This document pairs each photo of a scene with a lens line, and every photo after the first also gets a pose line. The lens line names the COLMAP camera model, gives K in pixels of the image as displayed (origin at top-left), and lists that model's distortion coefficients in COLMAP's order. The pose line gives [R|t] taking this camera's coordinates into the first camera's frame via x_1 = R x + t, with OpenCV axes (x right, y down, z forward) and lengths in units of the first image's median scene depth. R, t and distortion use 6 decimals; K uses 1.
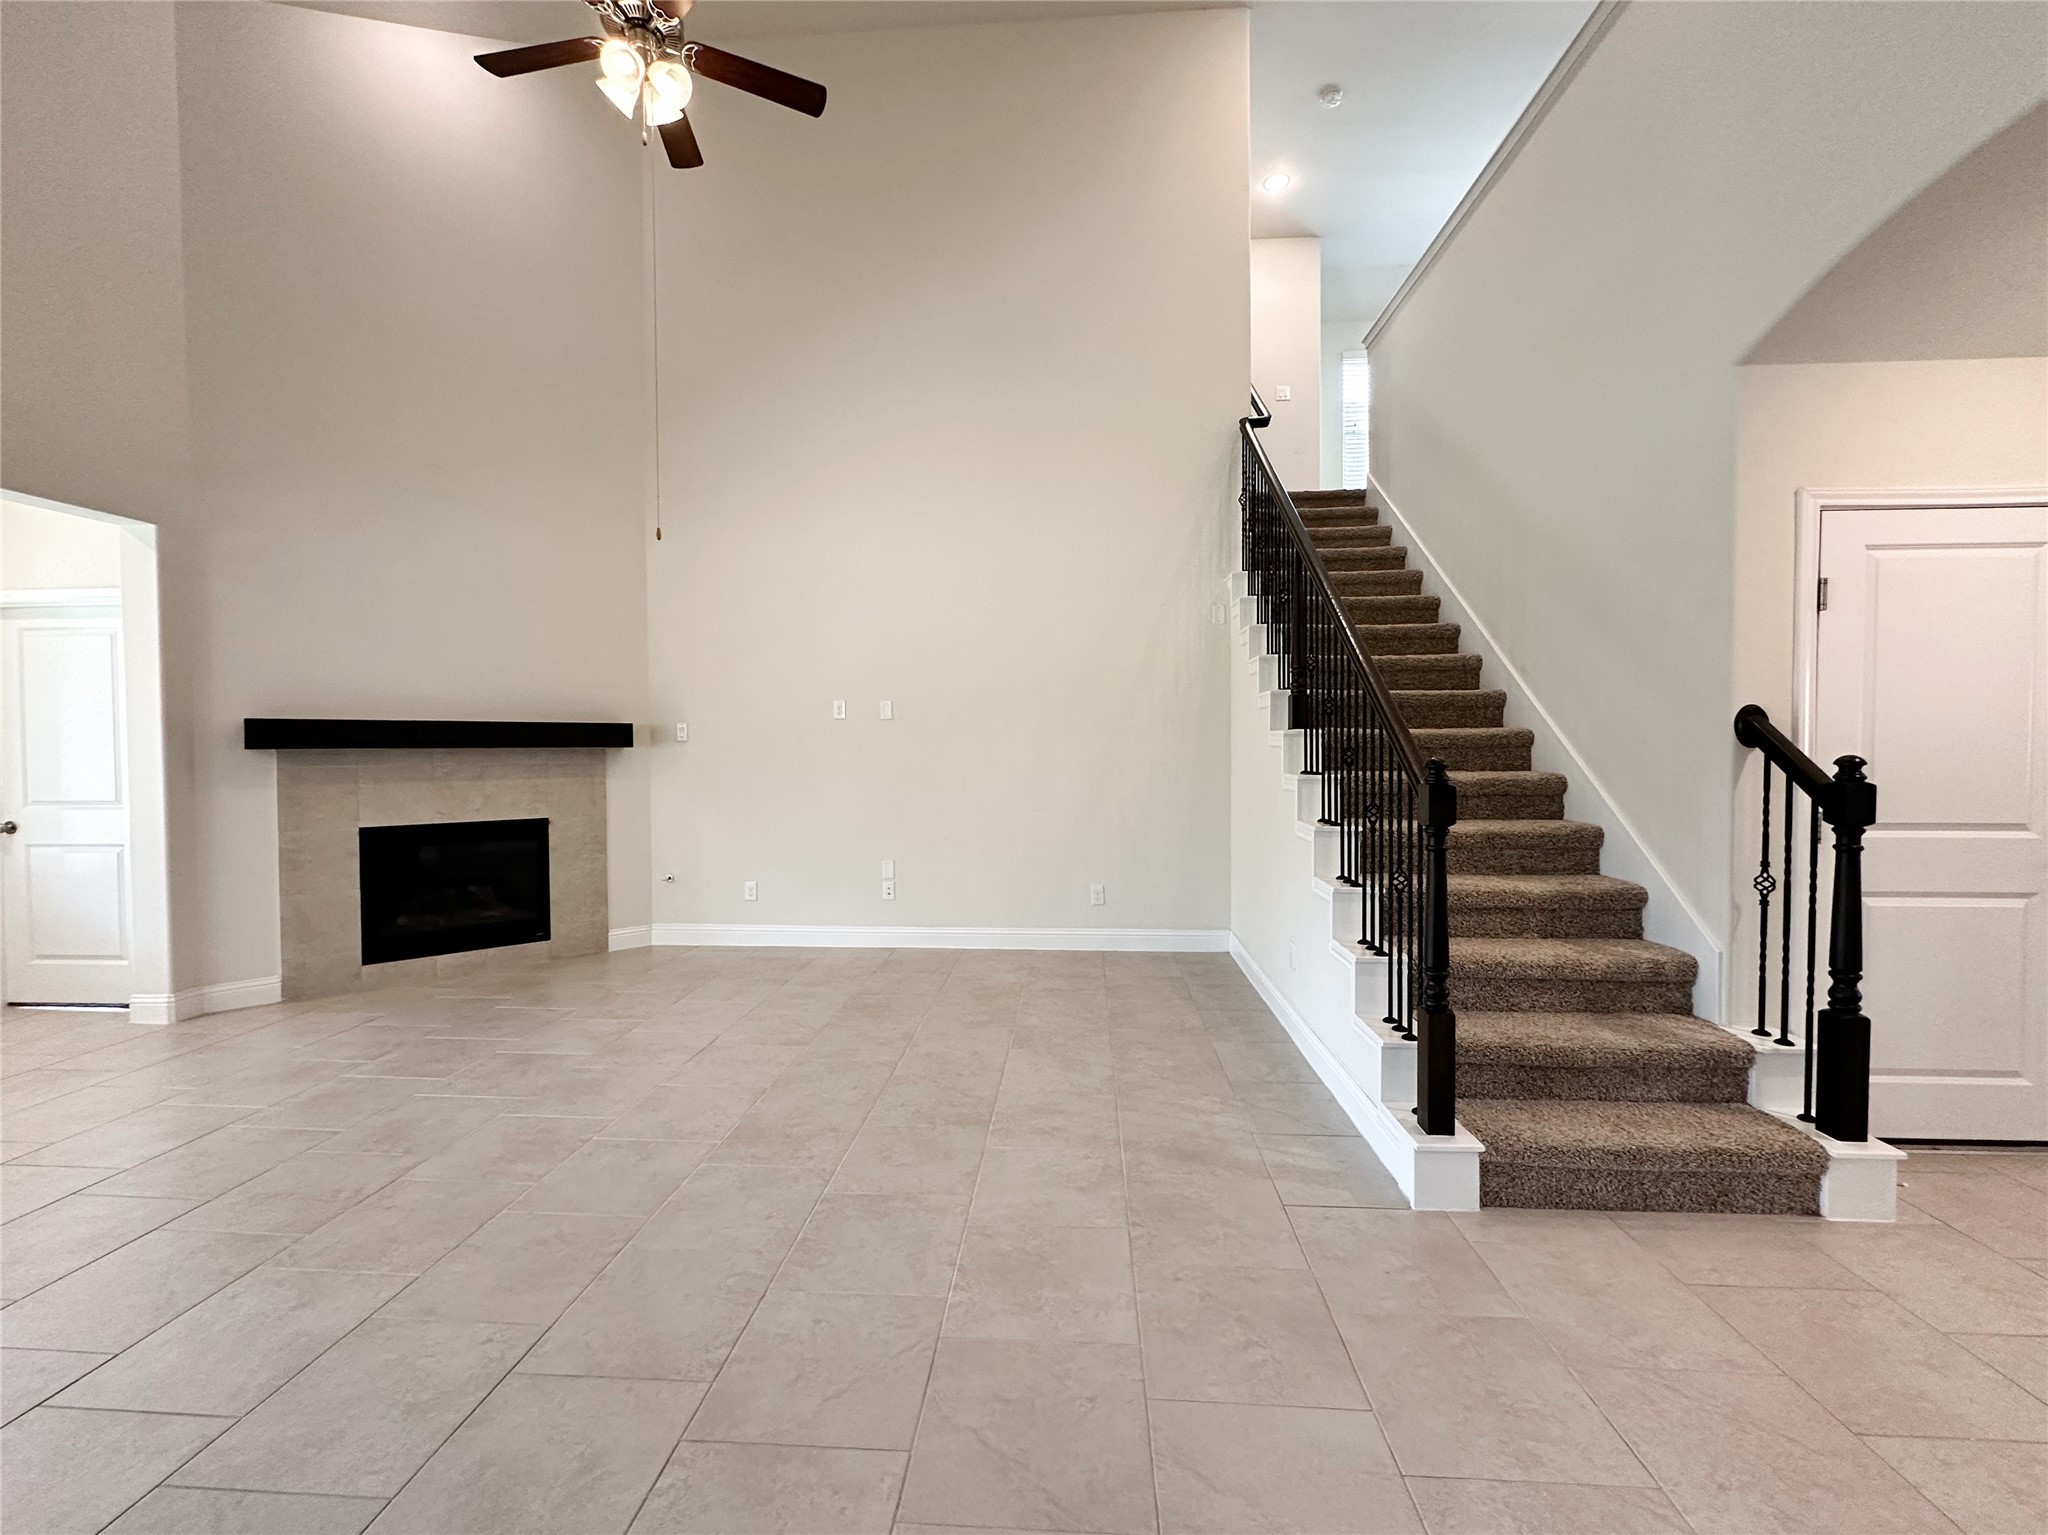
lens RADIAL K [[829.8, 0, 1021.8], [0, 829.8, 761.8], [0, 0, 1]] dist [-0.004303, -0.000300]
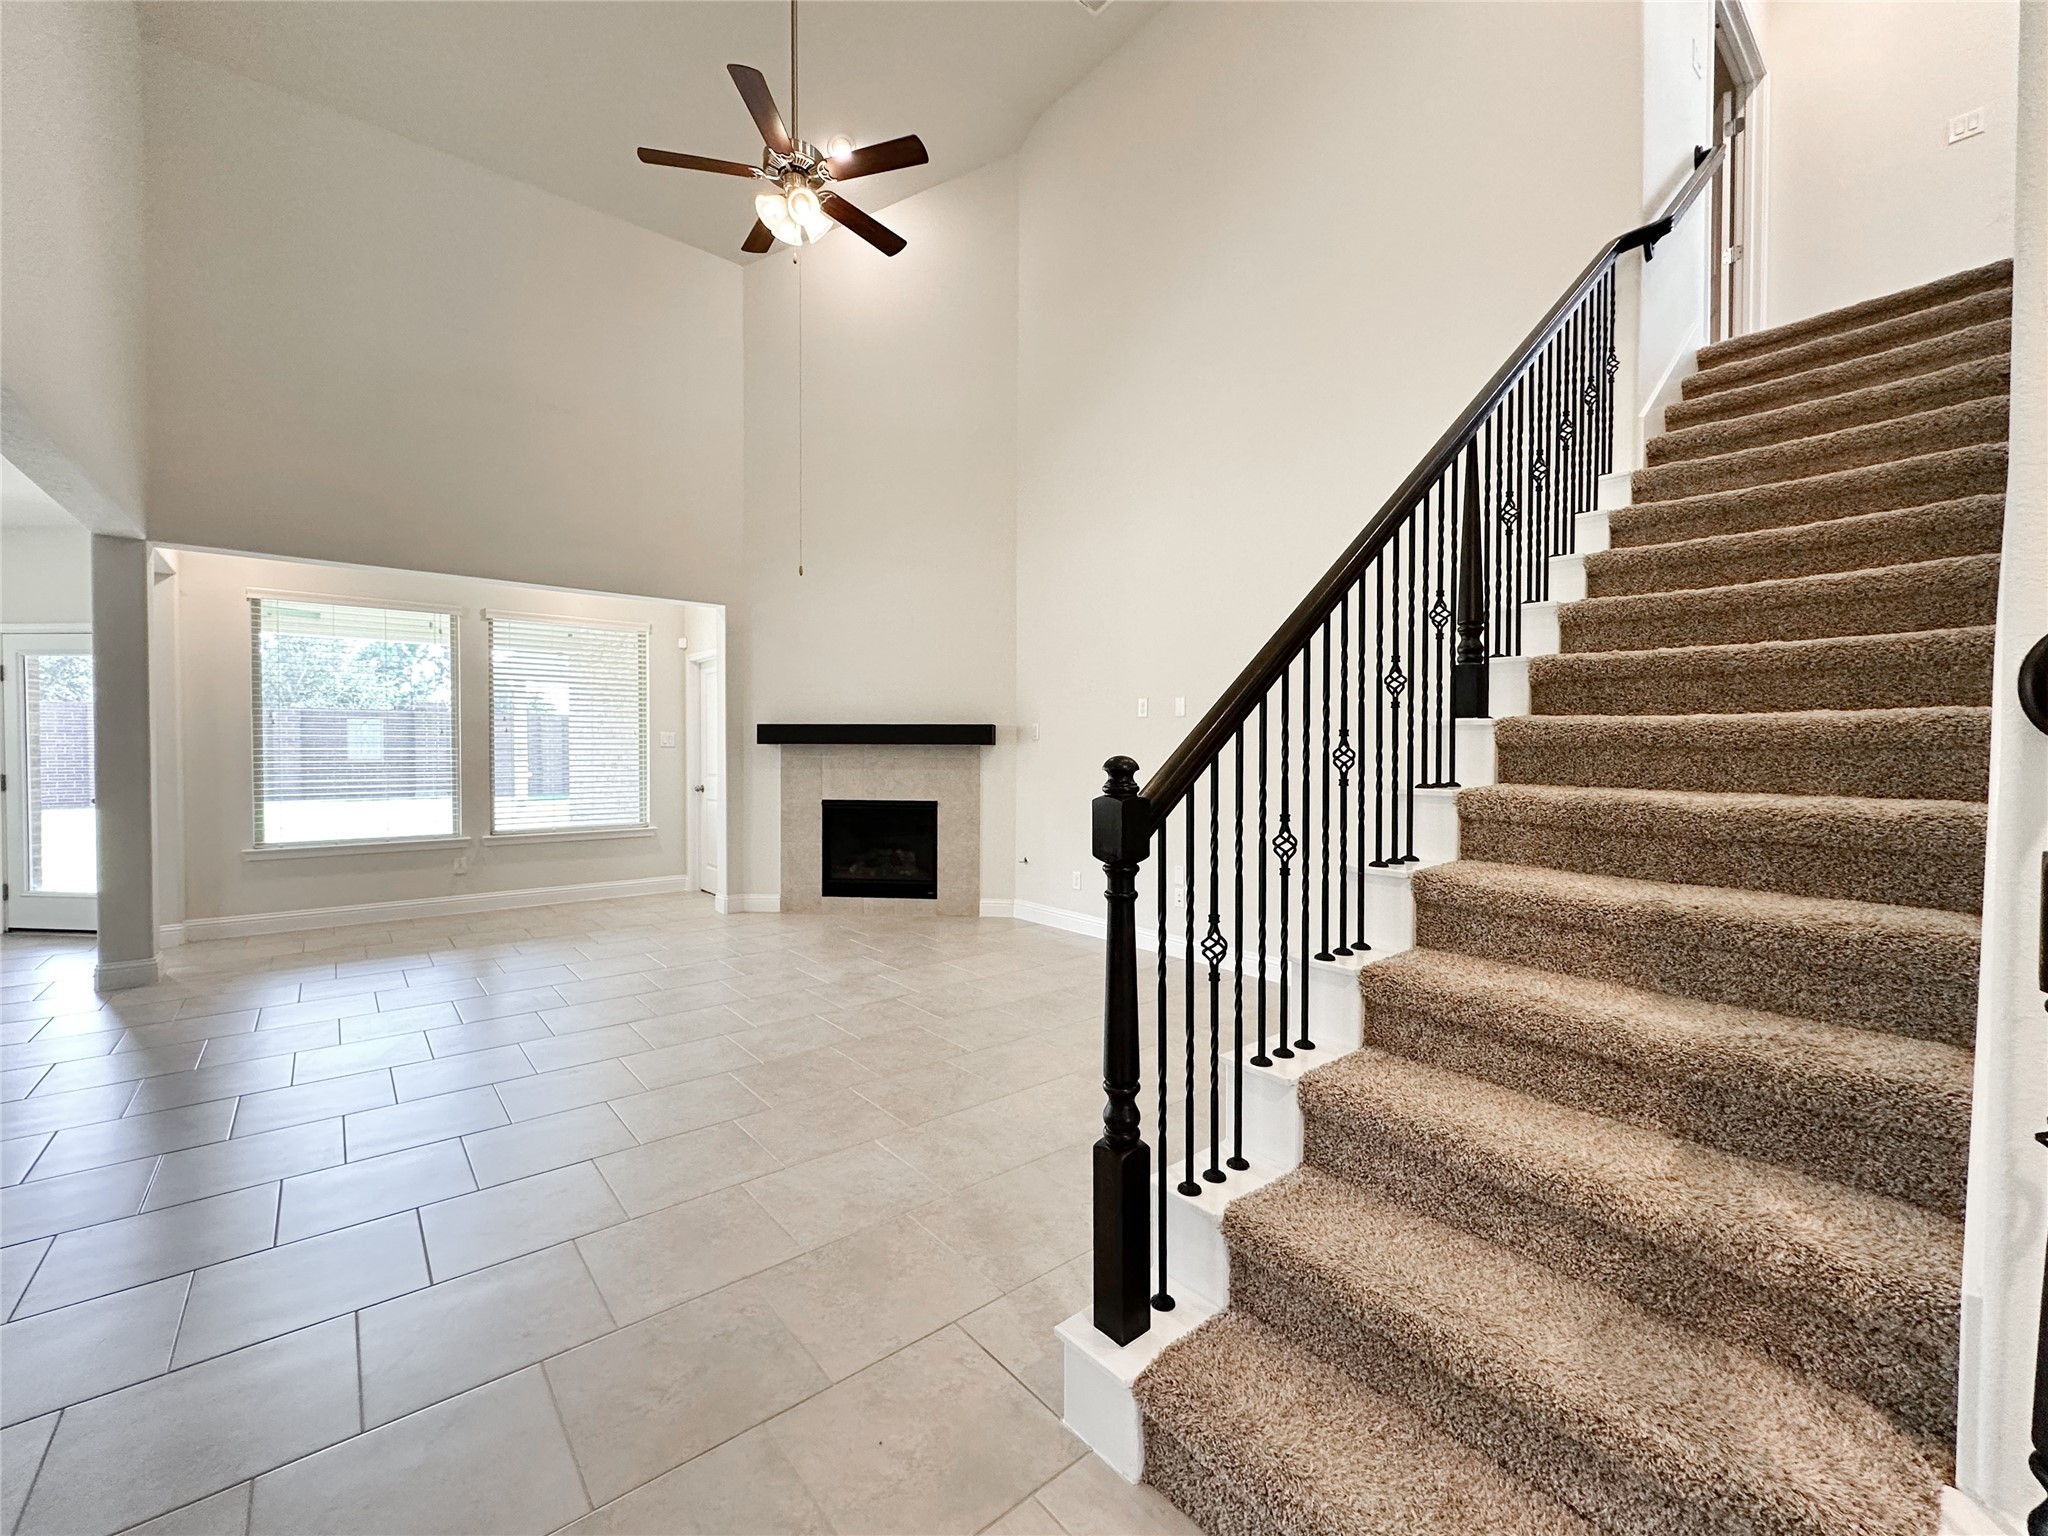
lens RADIAL K [[829.8, 0, 1026.5], [0, 829.8, 762.7], [0, 0, 1]] dist [-0.004303, -0.000300]
pose [[0.698322, 0.020861, -0.715480, 0.431083], [-0.023784, 0.999700, 0.005934, -0.000304], [0.715389, 0.012874, 0.698608, 0.233710]]
